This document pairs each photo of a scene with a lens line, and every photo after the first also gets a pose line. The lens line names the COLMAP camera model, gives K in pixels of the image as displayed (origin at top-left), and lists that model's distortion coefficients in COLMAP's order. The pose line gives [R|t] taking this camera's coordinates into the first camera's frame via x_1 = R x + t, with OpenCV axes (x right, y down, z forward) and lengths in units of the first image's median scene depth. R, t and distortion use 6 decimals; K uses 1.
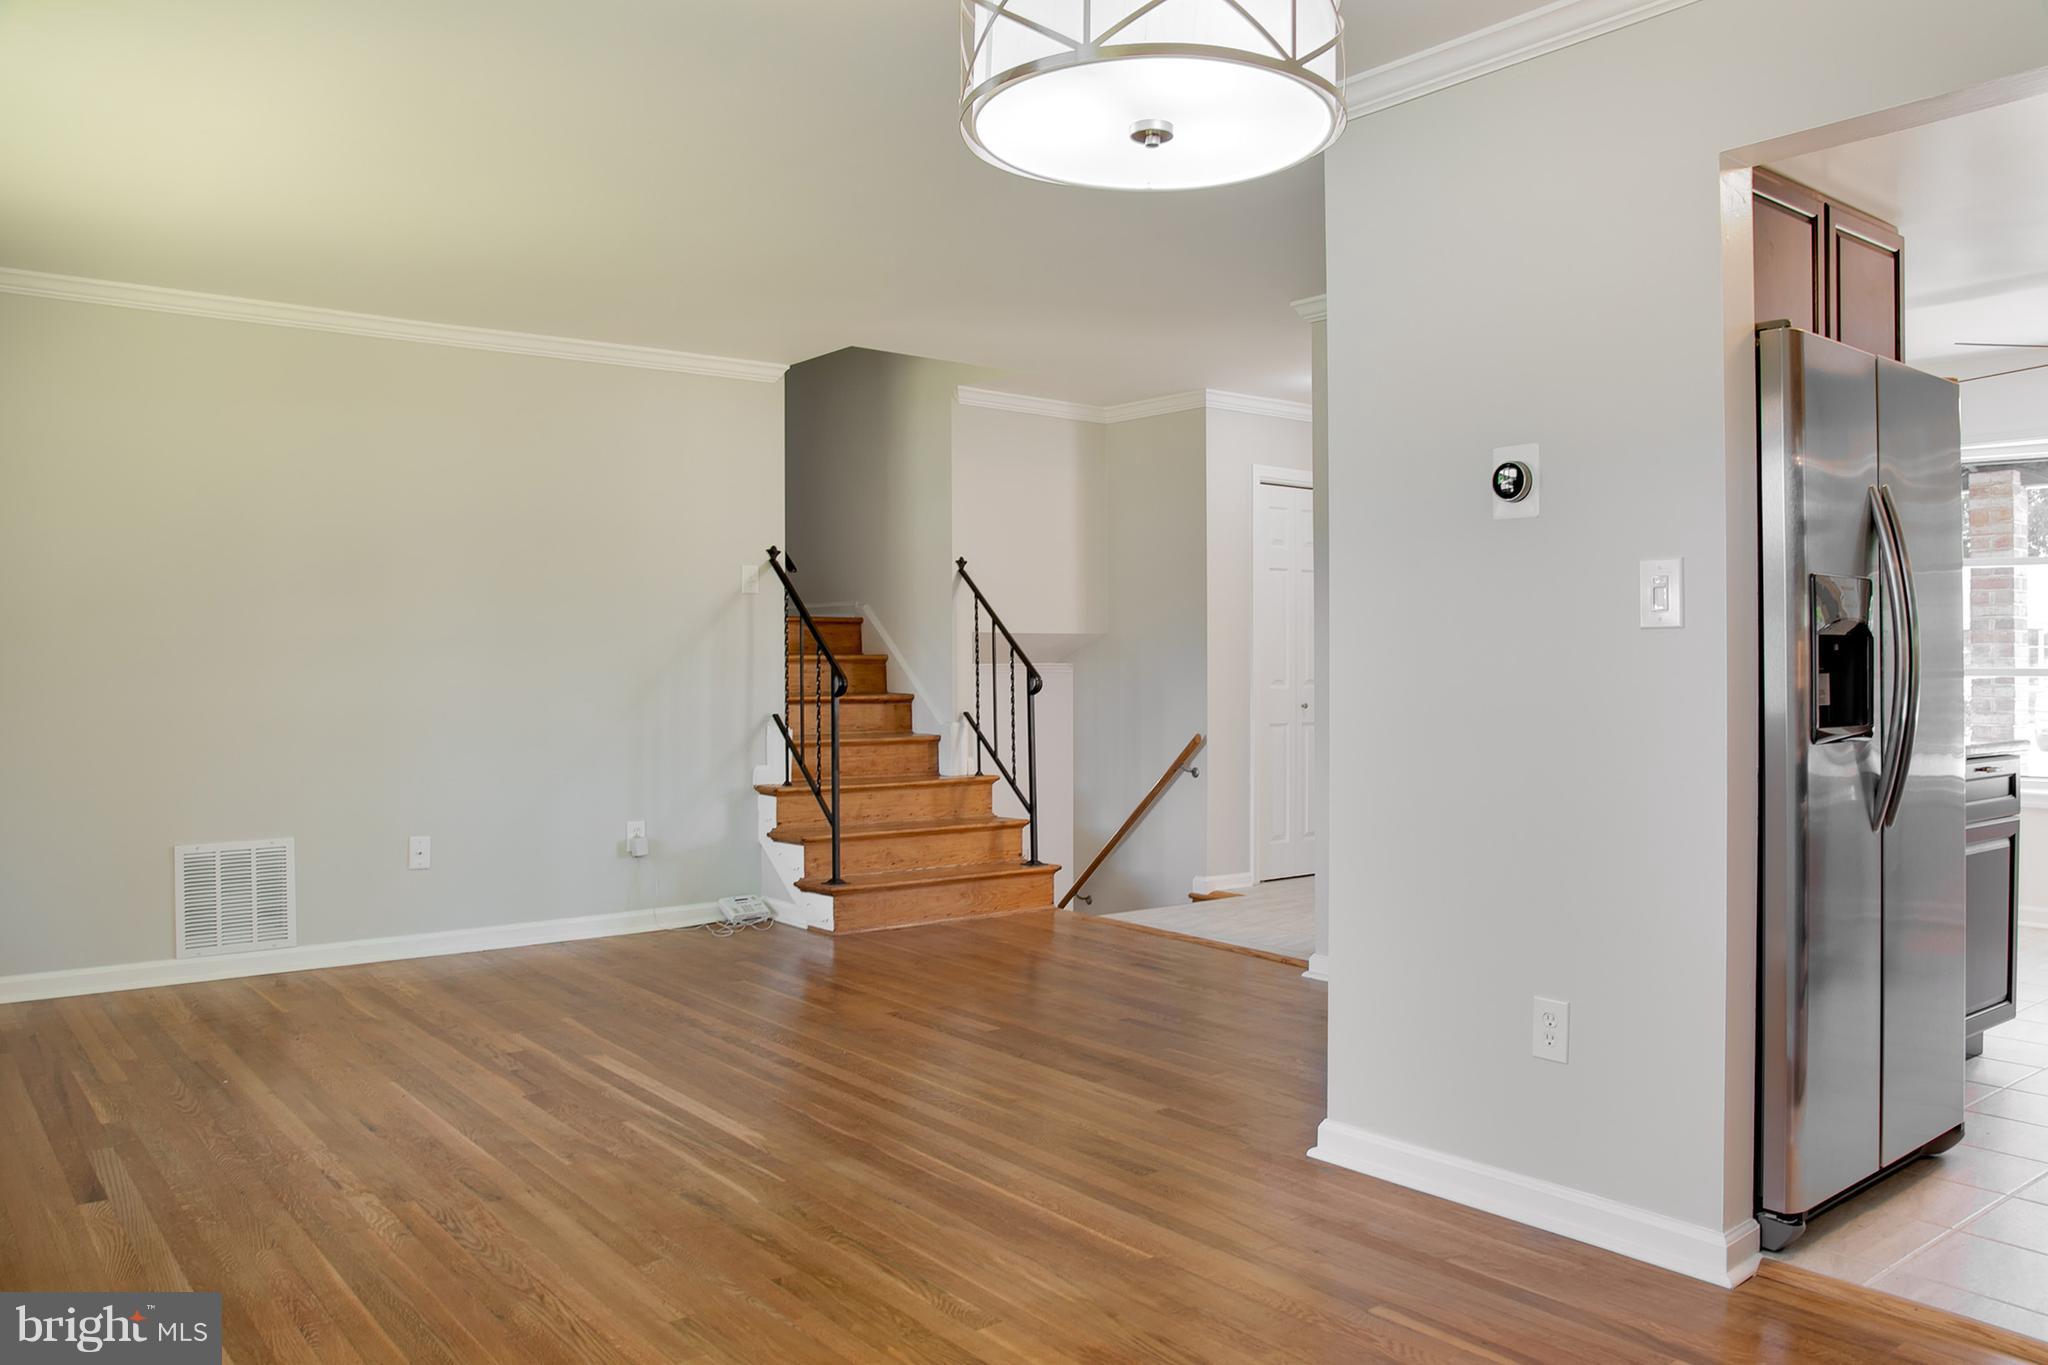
lens RADIAL K [[1508.5, 0, 1024.0], [0, 1508.5, 682.5], [0, 0, 1]] dist [-0.028668, 0.000891]
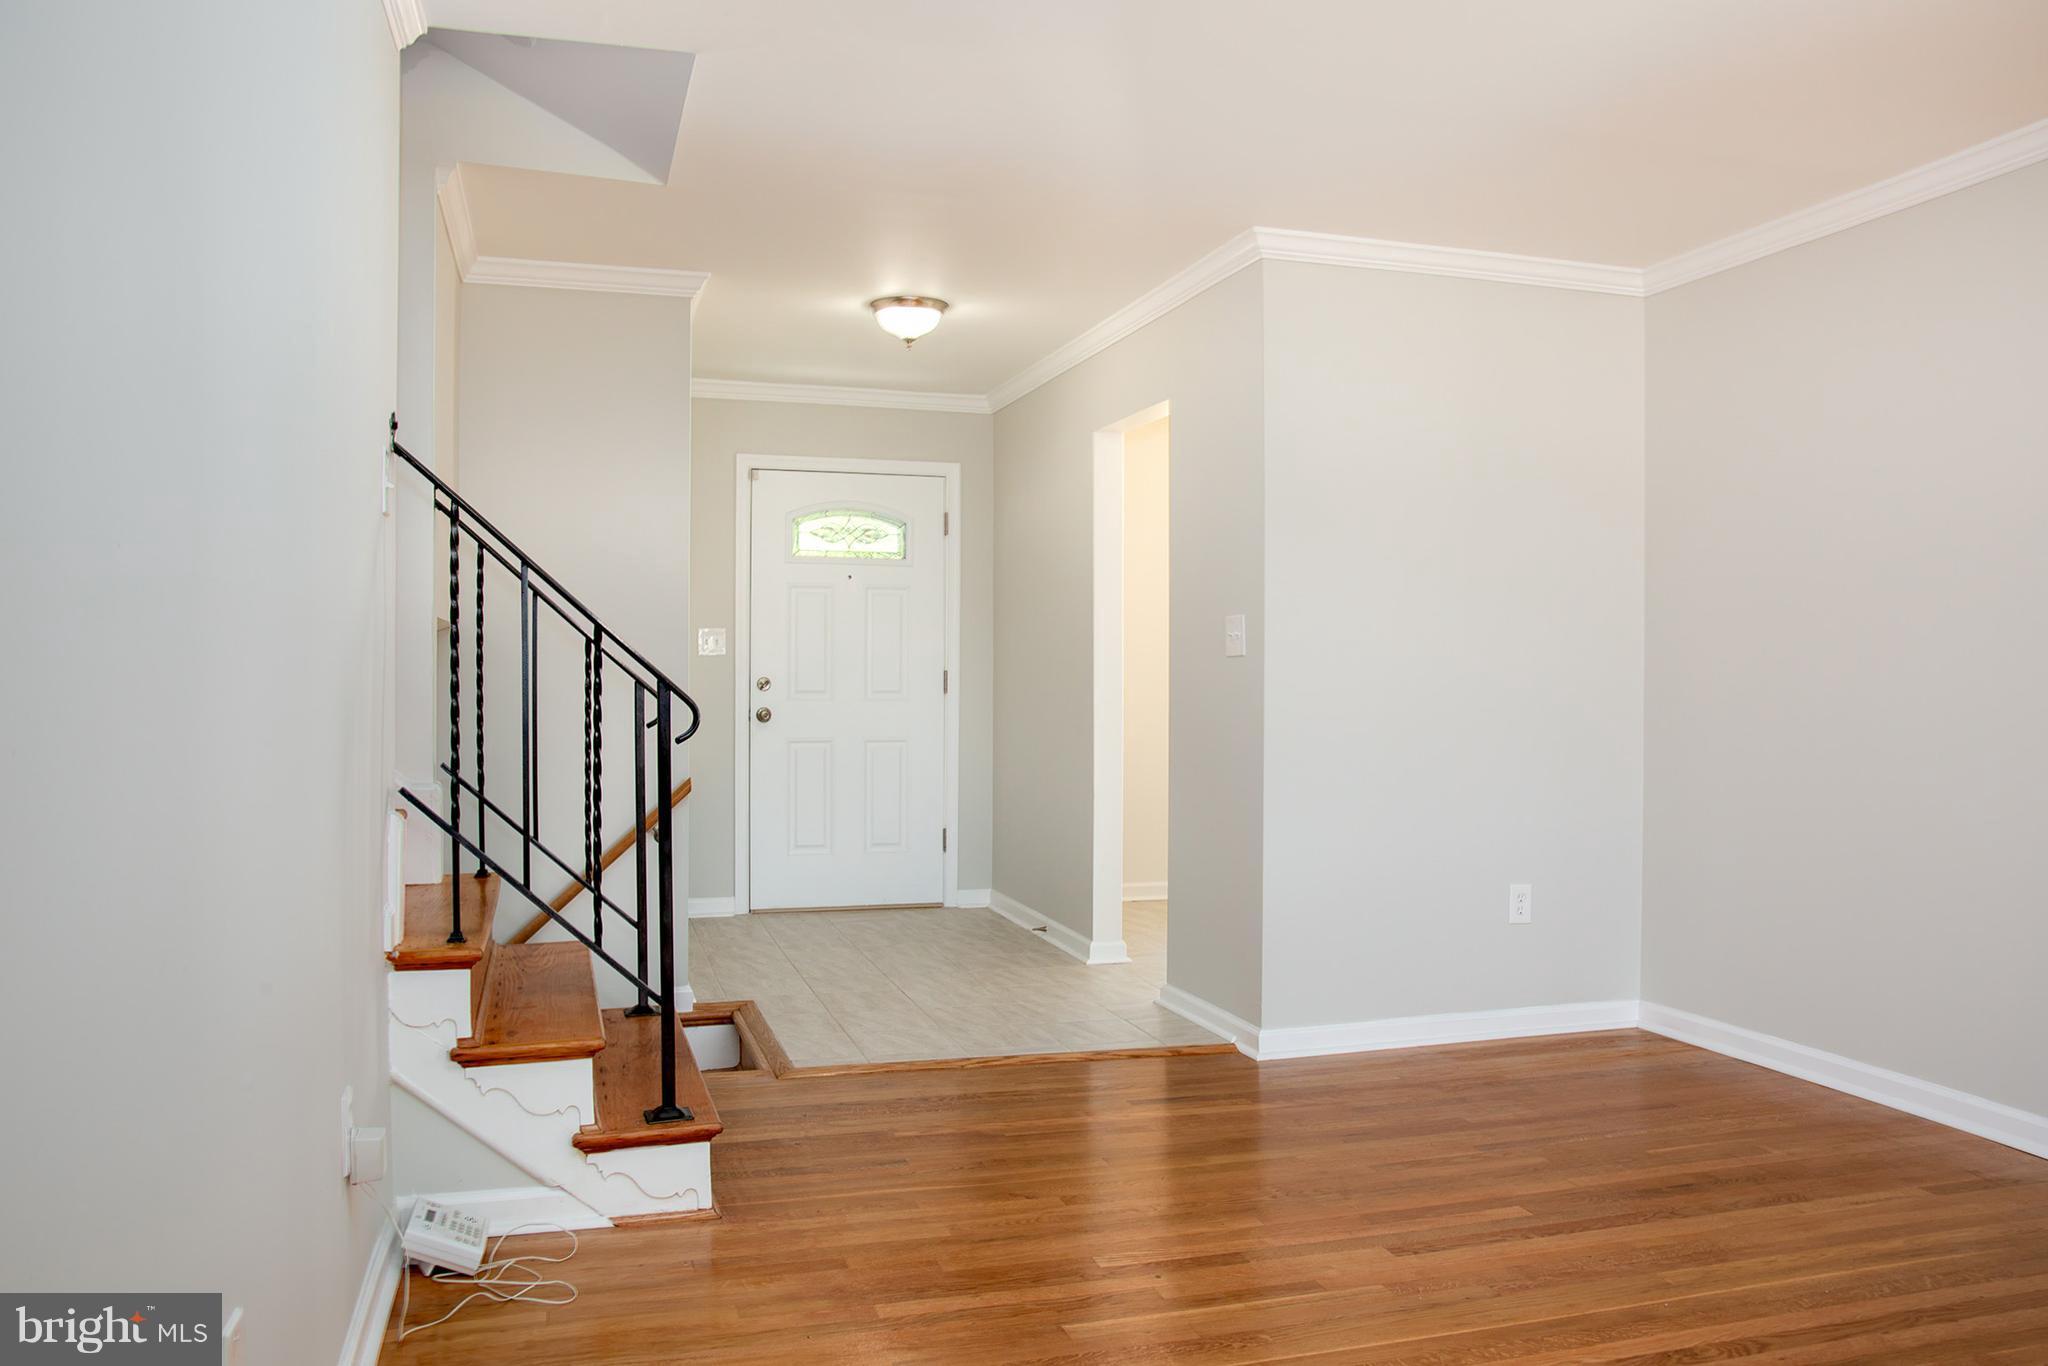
lens RADIAL K [[1508.5, 0, 1024.0], [0, 1508.5, 683.0], [0, 0, 1]] dist [-0.028668, 0.000891]
pose [[0.355611, 0.001941, 0.934632, -0.816562], [0.004668, 0.999982, -0.003853, -0.010290], [-0.934622, 0.005733, 0.355596, 1.063936]]
